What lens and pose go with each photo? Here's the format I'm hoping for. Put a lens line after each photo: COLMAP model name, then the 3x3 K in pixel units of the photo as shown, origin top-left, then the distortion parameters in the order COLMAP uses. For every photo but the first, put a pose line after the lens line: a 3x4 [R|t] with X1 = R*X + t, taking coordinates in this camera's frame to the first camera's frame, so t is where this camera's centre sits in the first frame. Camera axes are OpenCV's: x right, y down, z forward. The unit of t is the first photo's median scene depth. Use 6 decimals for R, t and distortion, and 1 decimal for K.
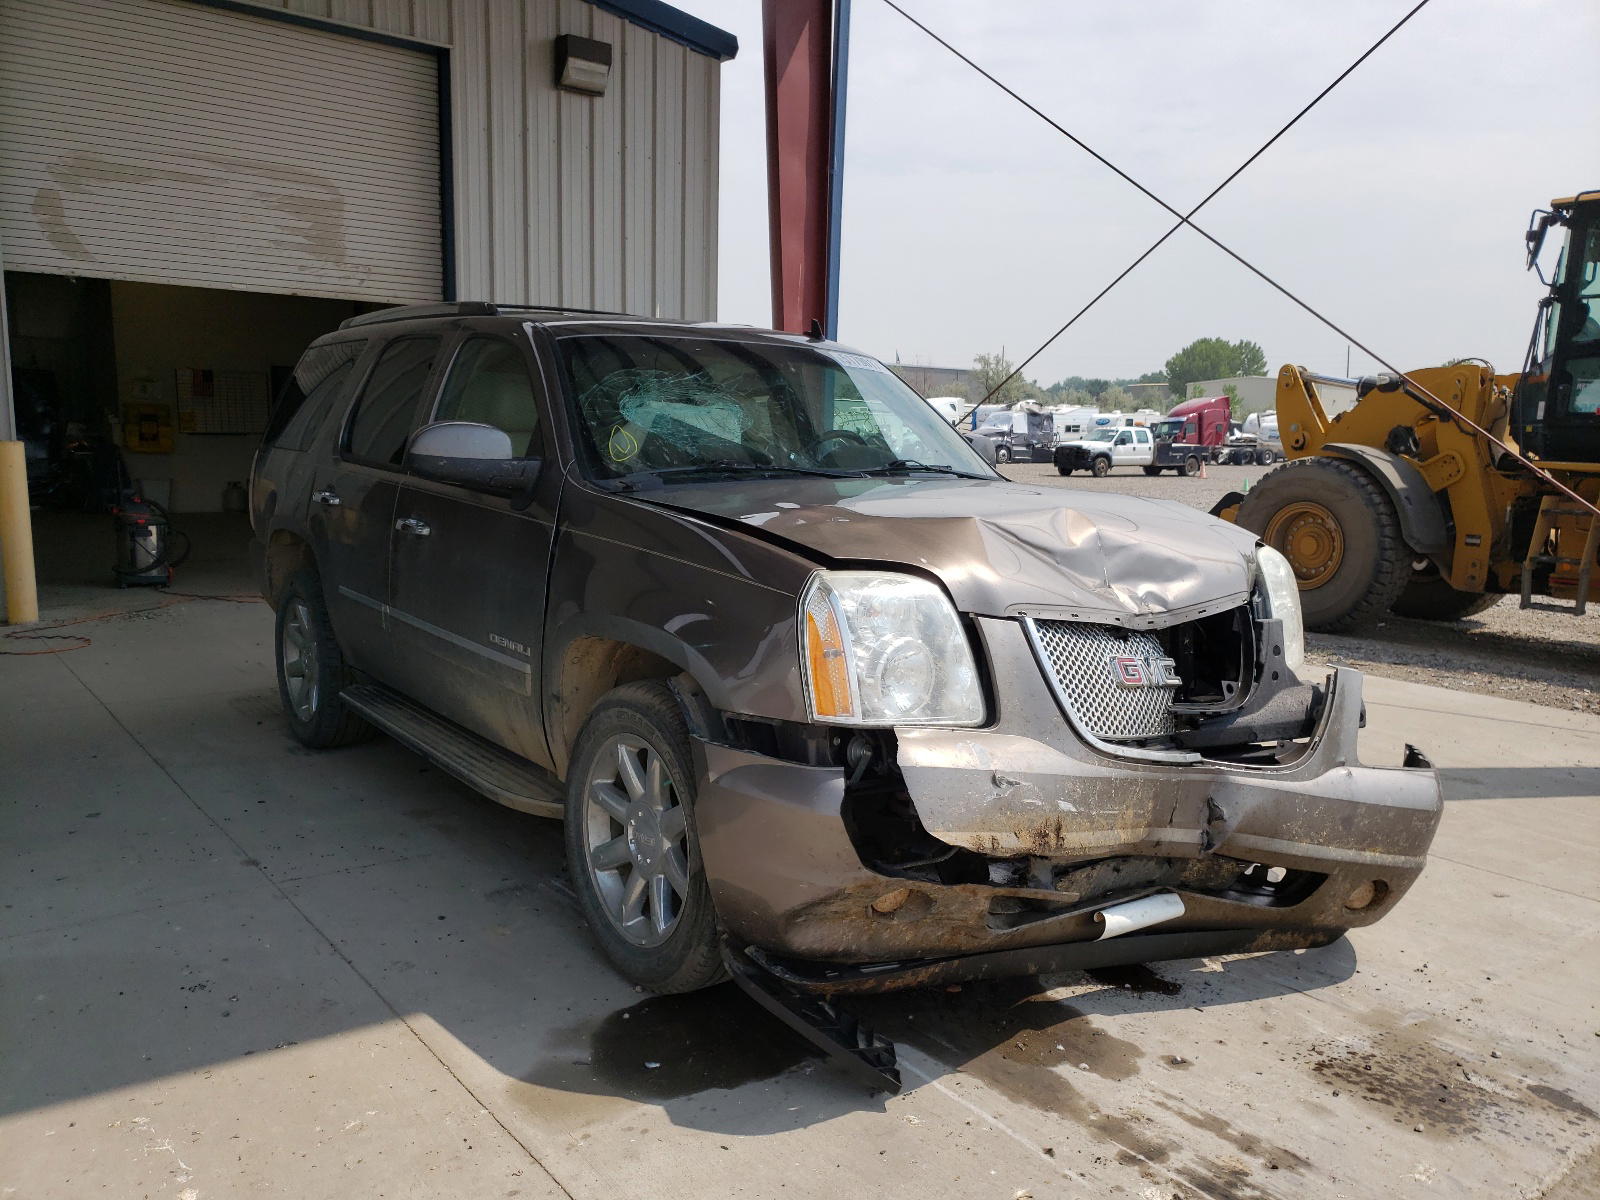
lens RADIAL K [[1237.9, 0, 832.4], [0, 1237.9, 626.3], [0, 0, 1]] dist [0.011464, 0.014215]
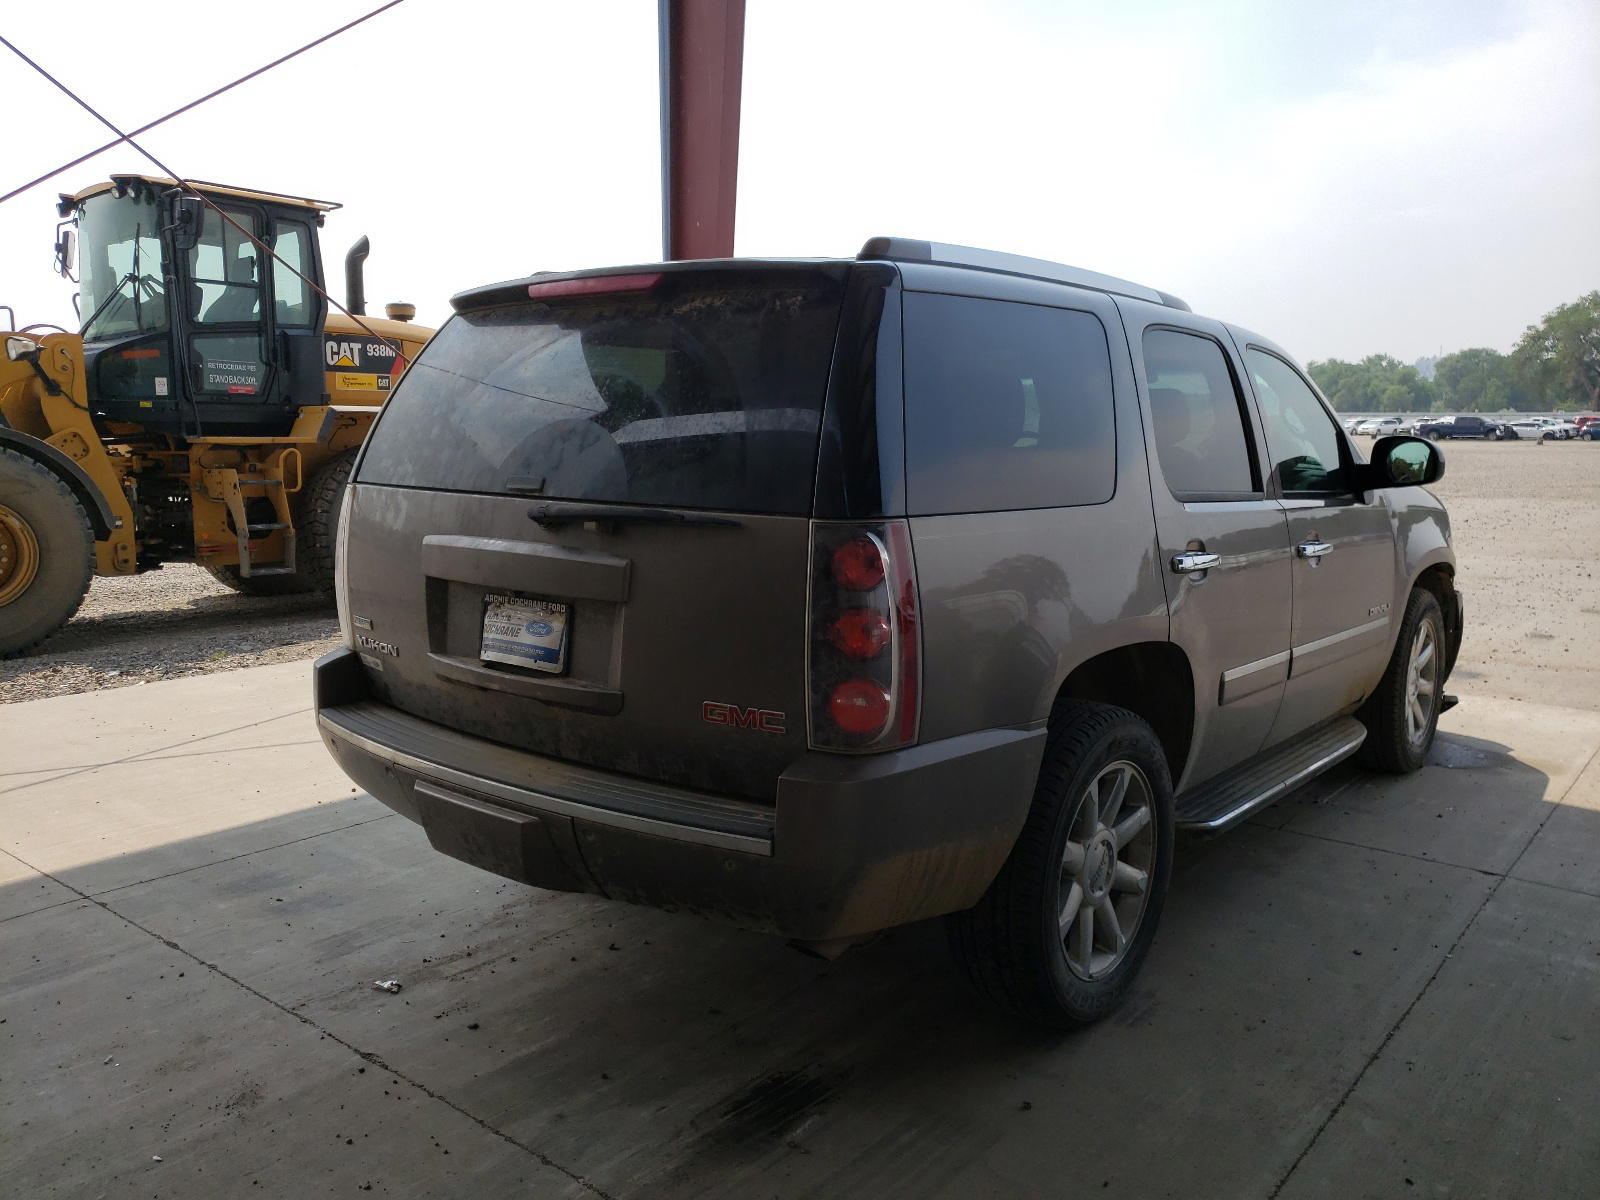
lens RADIAL K [[1237.9, 0, 796.8], [0, 1237.9, 603.2], [0, 0, 1]] dist [0.011464, 0.014215]
pose [[-0.214678, -0.167428, 0.962227, -0.528477], [0.141733, 0.969428, 0.200302, -0.128493], [-0.966346, 0.179380, -0.184385, 0.701274]]
